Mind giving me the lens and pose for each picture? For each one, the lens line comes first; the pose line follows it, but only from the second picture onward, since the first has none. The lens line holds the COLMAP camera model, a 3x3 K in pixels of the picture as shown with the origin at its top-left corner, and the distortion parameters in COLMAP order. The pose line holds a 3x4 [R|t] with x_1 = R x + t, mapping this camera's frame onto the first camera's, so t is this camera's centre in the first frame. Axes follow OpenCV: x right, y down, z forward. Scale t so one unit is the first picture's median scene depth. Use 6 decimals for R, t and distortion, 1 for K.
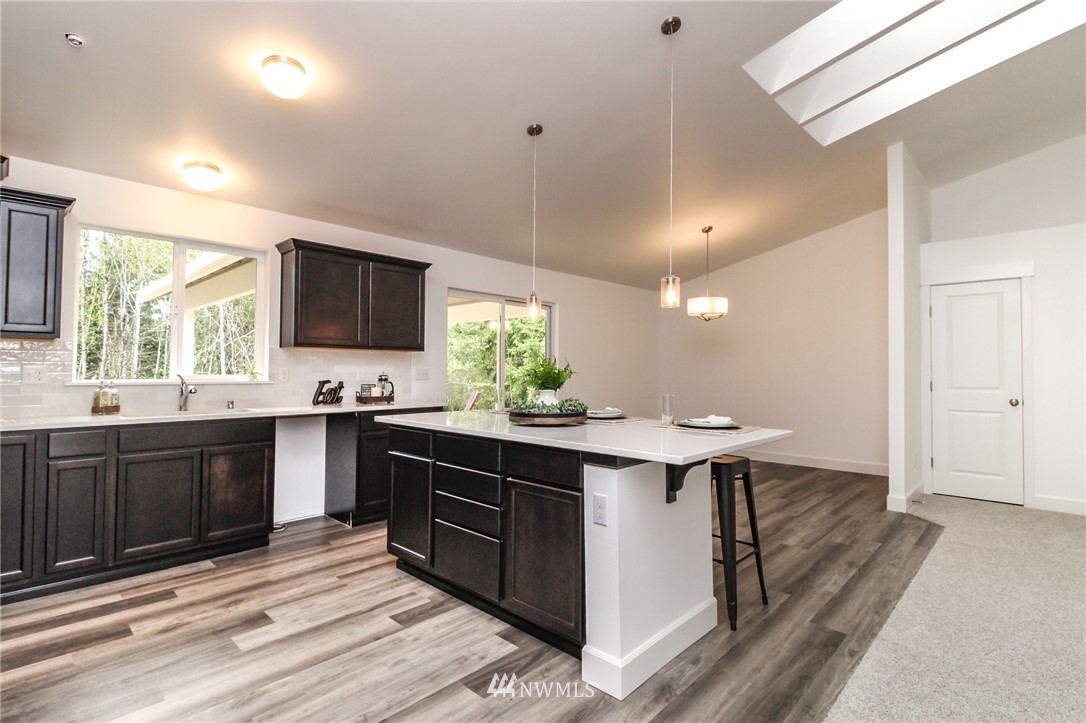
lens RADIAL K [[509.6, 0, 543.0], [0, 509.6, 361.5], [0, 0, 1]] dist [0.017793, 0.000076]
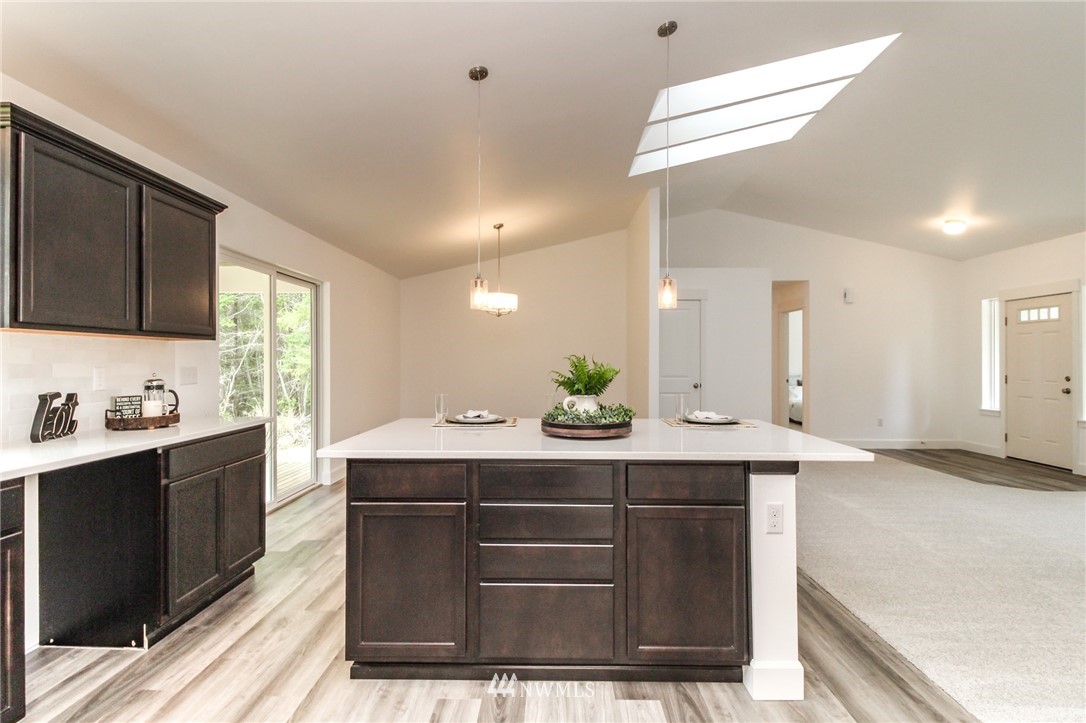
lens RADIAL K [[509.0, 0, 543.0], [0, 509.0, 361.5], [0, 0, 1]] dist [0.001775, -0.000131]
pose [[0.736178, -0.000122, 0.676788, -0.442219], [-0.011768, 0.999846, 0.012981, -0.008209], [-0.676685, -0.017521, 0.736064, 0.299509]]
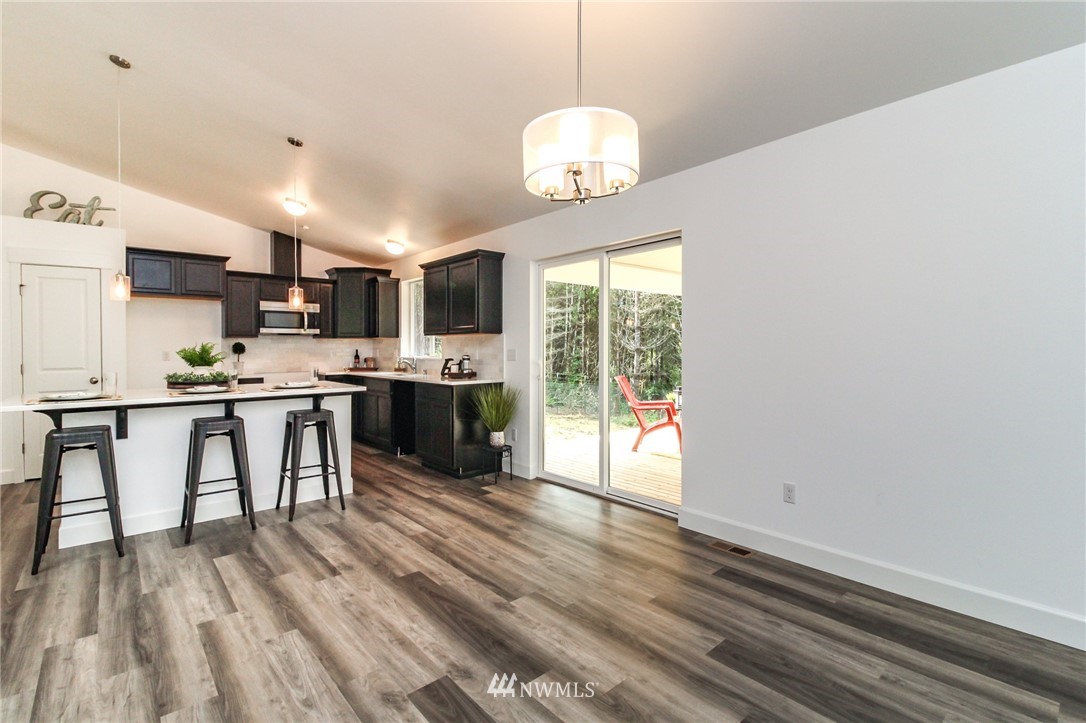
lens RADIAL K [[509.0, 0, 543.0], [0, 509.0, 361.5], [0, 0, 1]] dist [0.001775, -0.000131]
pose [[-0.092358, 0.022961, -0.995461, 0.941423], [0.015436, 0.999647, 0.021625, 0.021850], [0.995606, -0.013369, -0.092680, 1.473438]]
